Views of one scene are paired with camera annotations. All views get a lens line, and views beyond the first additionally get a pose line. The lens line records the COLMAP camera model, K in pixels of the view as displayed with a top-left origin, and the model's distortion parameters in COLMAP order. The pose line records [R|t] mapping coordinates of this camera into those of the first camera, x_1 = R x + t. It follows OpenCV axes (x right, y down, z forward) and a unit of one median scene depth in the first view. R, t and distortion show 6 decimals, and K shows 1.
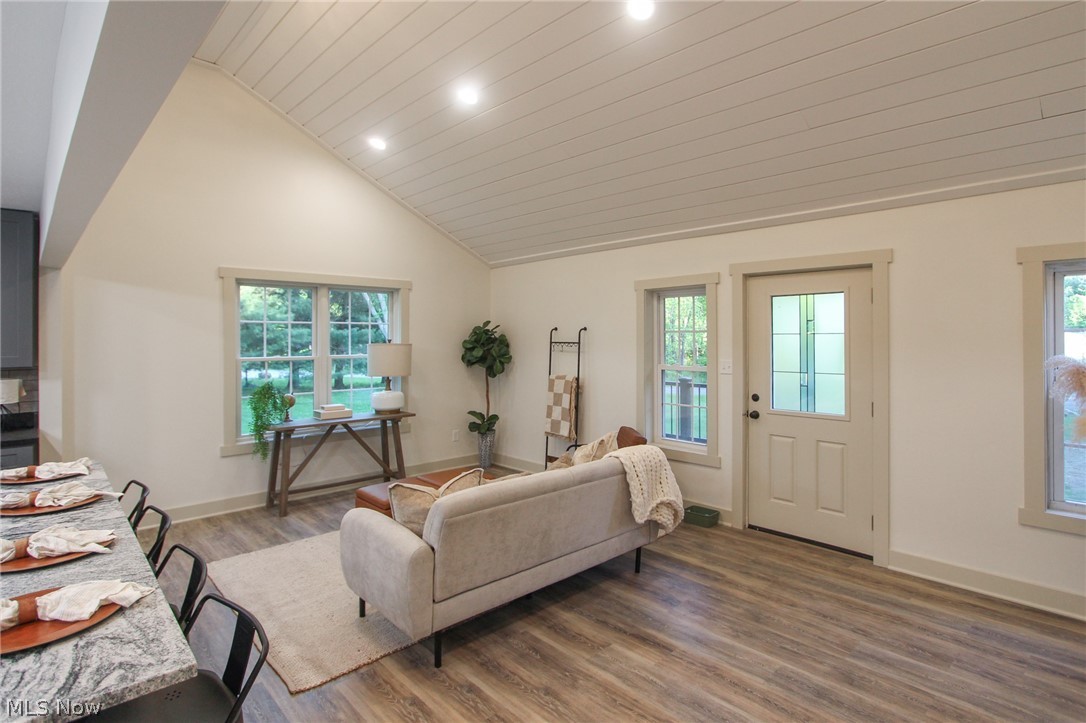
lens RADIAL K [[562.8, 0, 539.1], [0, 562.8, 336.8], [0, 0, 1]] dist [-0.004269, -0.000263]
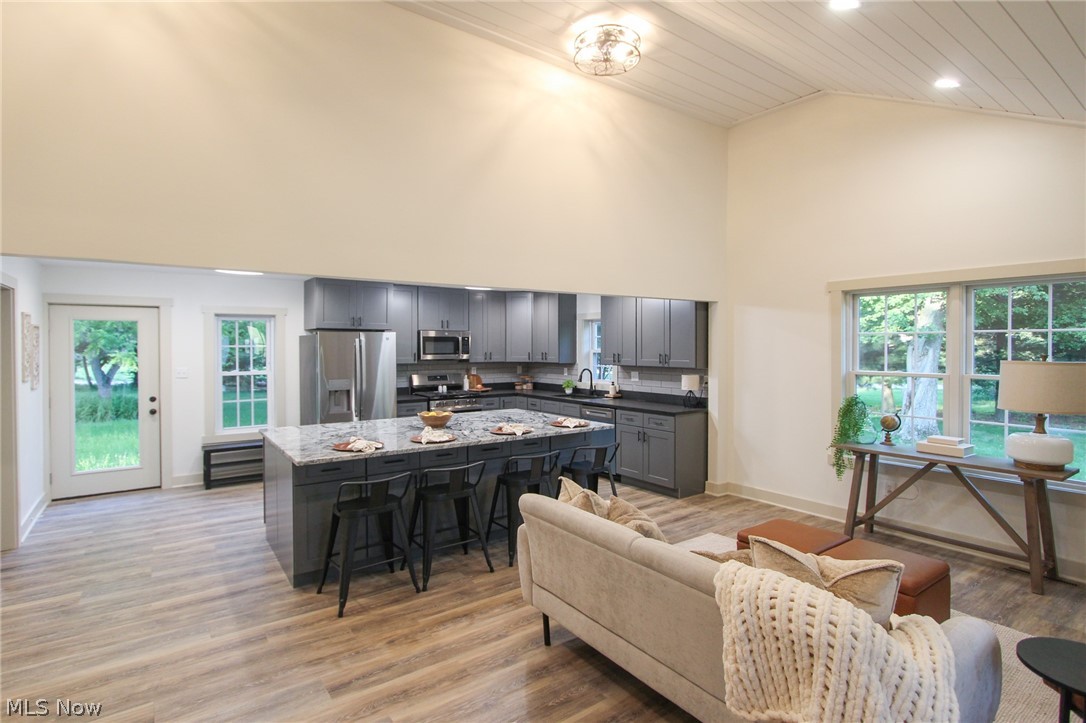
lens RADIAL K [[504.6, 0, 543.0], [0, 504.6, 361.5], [0, 0, 1]] dist [-0.005149, -0.000532]
pose [[-0.091820, 0.033718, -0.995205, 0.494262], [0.002547, 0.999431, 0.033626, -0.012840], [0.995772, 0.000553, -0.091853, 0.653780]]
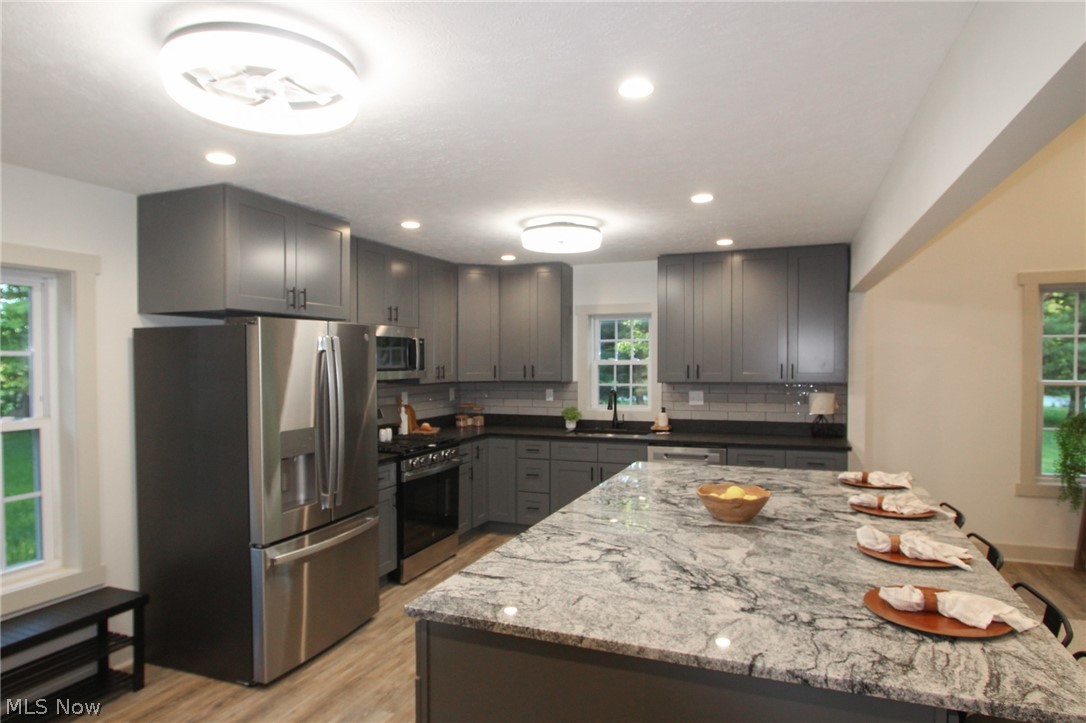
lens RADIAL K [[625.8, 0, 541.9], [0, 625.8, 373.9], [0, 0, 1]] dist [-0.017885, -0.000335]
pose [[0.431753, 0.022855, -0.901702, -0.048566], [0.005665, 0.999591, 0.028049, -0.003063], [0.901974, -0.017218, 0.431446, -0.084242]]
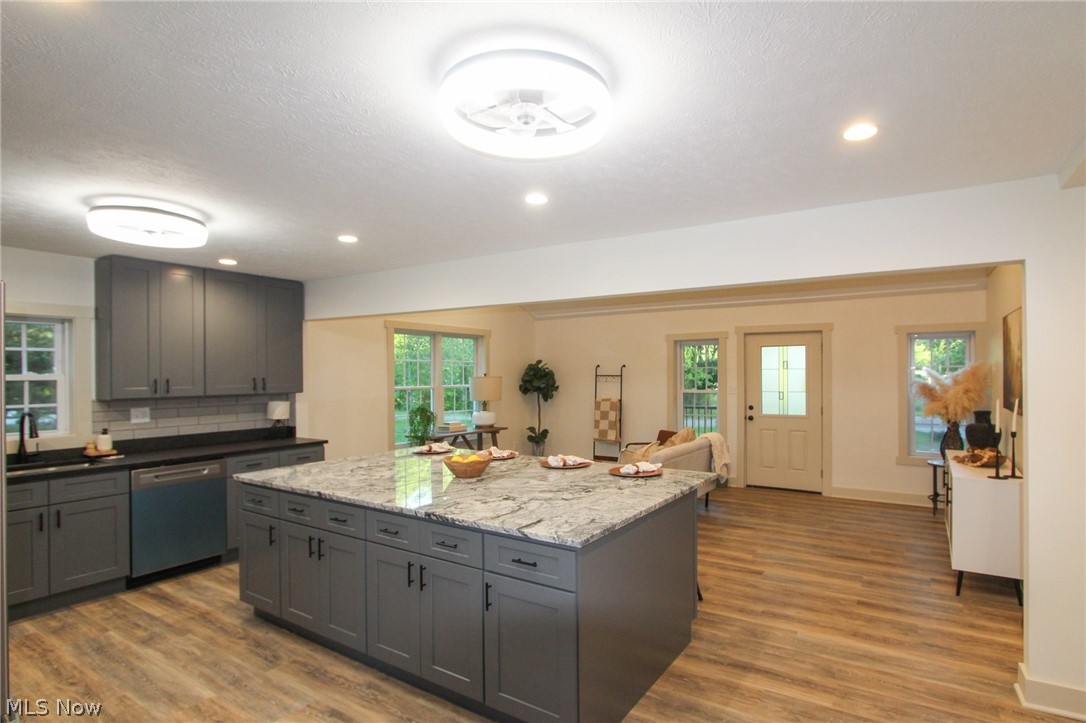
lens RADIAL K [[555.3, 0, 547.9], [0, 555.3, 379.3], [0, 0, 1]] dist [-0.003648, -0.000106]
pose [[0.974243, -0.004180, 0.225460, -0.575748], [0.001940, 0.999947, 0.010156, 0.006955], [-0.225491, -0.009457, 0.974199, -0.464055]]
